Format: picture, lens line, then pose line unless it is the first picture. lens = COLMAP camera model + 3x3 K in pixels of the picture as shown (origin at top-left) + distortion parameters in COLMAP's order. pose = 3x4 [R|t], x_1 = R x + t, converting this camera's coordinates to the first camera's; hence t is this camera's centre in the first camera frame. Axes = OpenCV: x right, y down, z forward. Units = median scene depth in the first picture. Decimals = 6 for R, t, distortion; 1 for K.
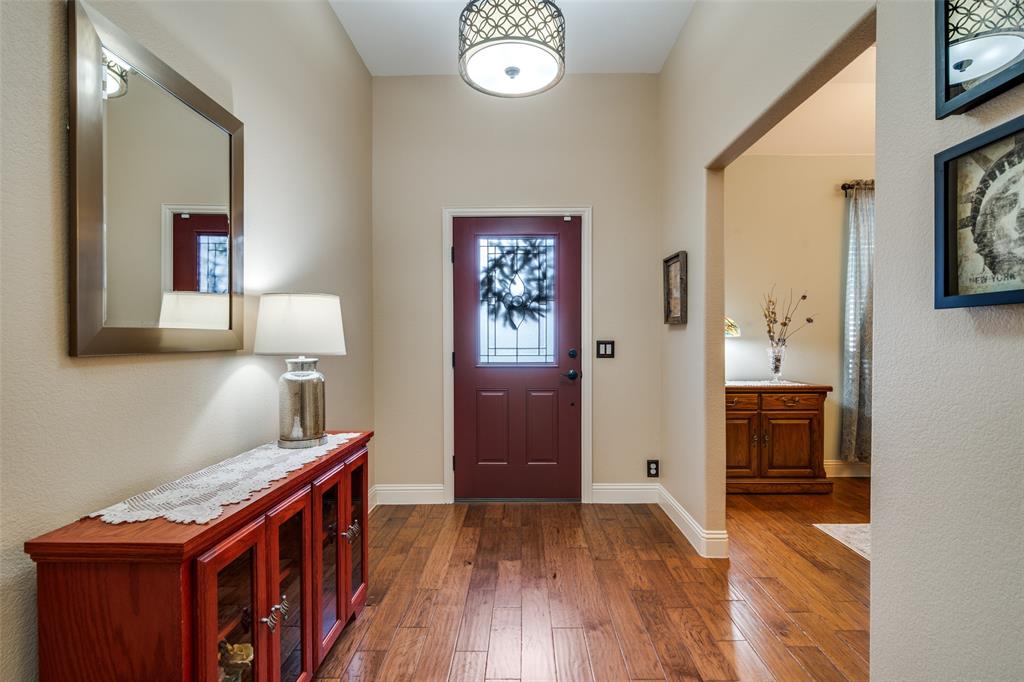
lens RADIAL K [[482.3, 0, 509.4], [0, 482.3, 343.6], [0, 0, 1]] dist [-0.013273, -0.000882]
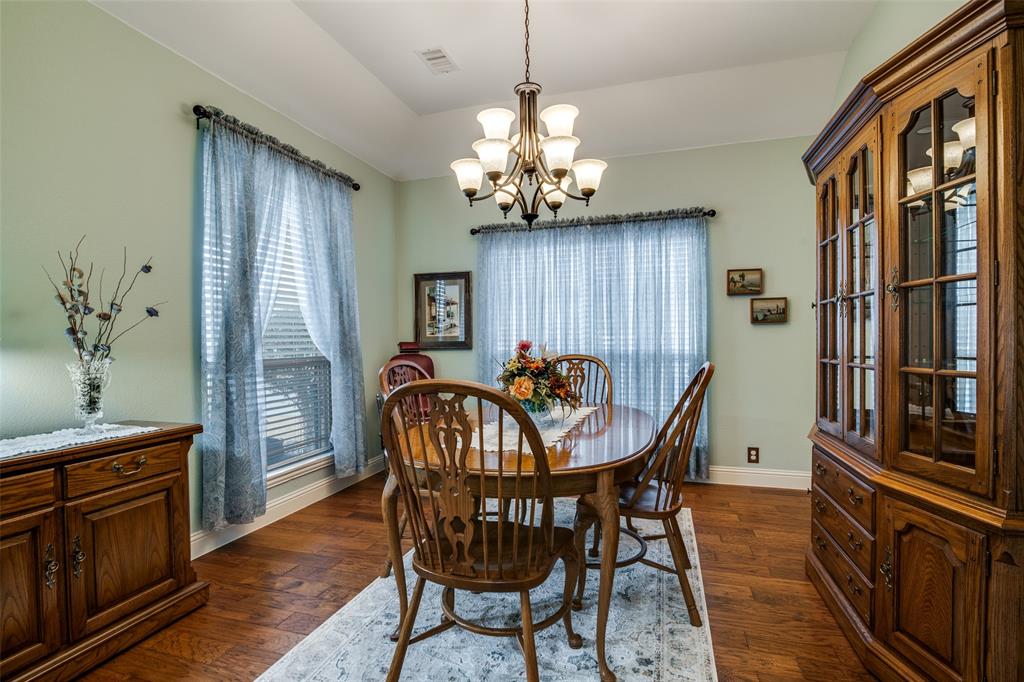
lens RADIAL K [[482.3, 0, 511.2], [0, 482.3, 346.4], [0, 0, 1]] dist [-0.013273, -0.000882]
pose [[0.267668, -0.013761, 0.963413, 0.192405], [0.020243, 0.999758, 0.008656, -0.004055], [-0.963299, 0.017185, 0.267882, 0.440582]]
